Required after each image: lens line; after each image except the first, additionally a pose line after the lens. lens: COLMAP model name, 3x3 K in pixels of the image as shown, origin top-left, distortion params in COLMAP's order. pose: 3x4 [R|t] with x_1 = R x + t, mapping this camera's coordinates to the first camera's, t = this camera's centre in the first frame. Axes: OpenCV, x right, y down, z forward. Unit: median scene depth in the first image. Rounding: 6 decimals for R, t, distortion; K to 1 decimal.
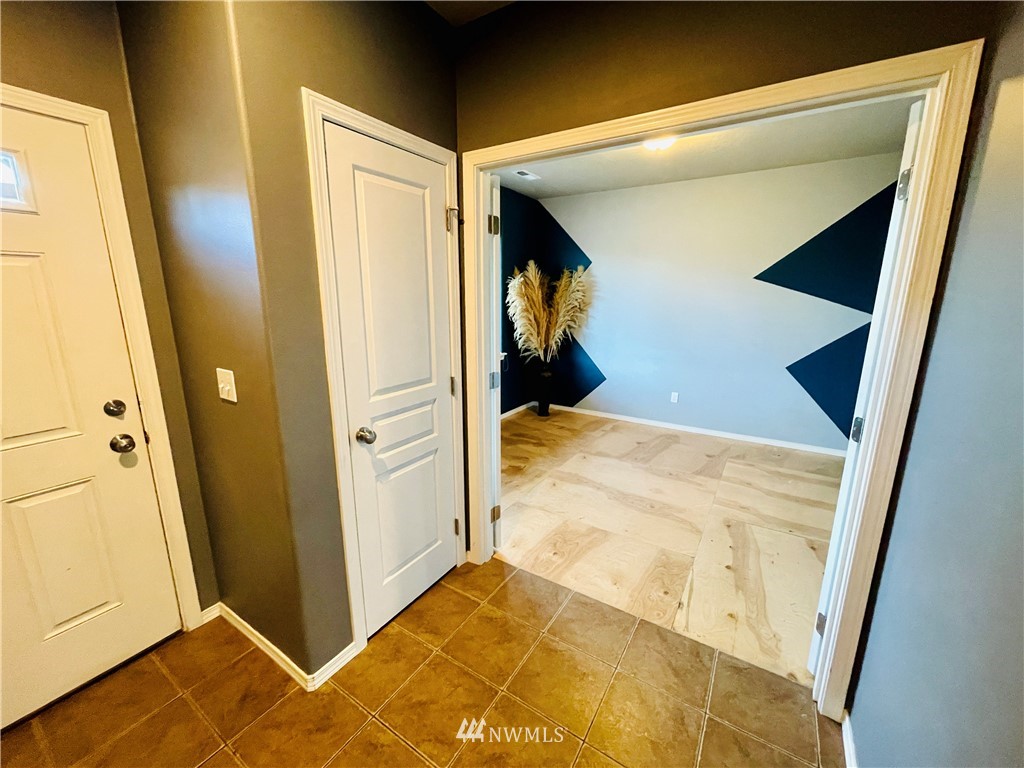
lens RADIAL K [[413.8, 0, 509.2], [0, 413.8, 386.0], [0, 0, 1]] dist [-0.003290, 0.000853]
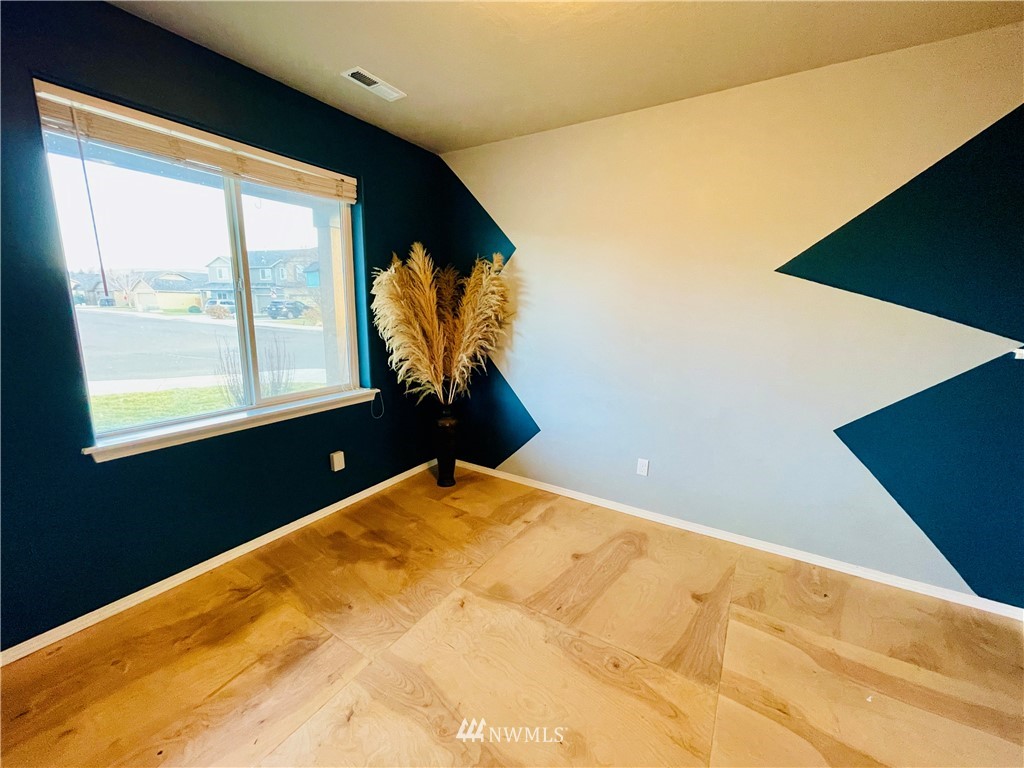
lens RADIAL K [[413.8, 0, 514.2], [0, 413.8, 382.4], [0, 0, 1]] dist [-0.003290, 0.000853]
pose [[0.999745, 0.011285, 0.019577, 0.187097], [-0.010718, 0.999527, -0.028828, -0.075030], [-0.019893, 0.028610, 0.999393, 0.371340]]
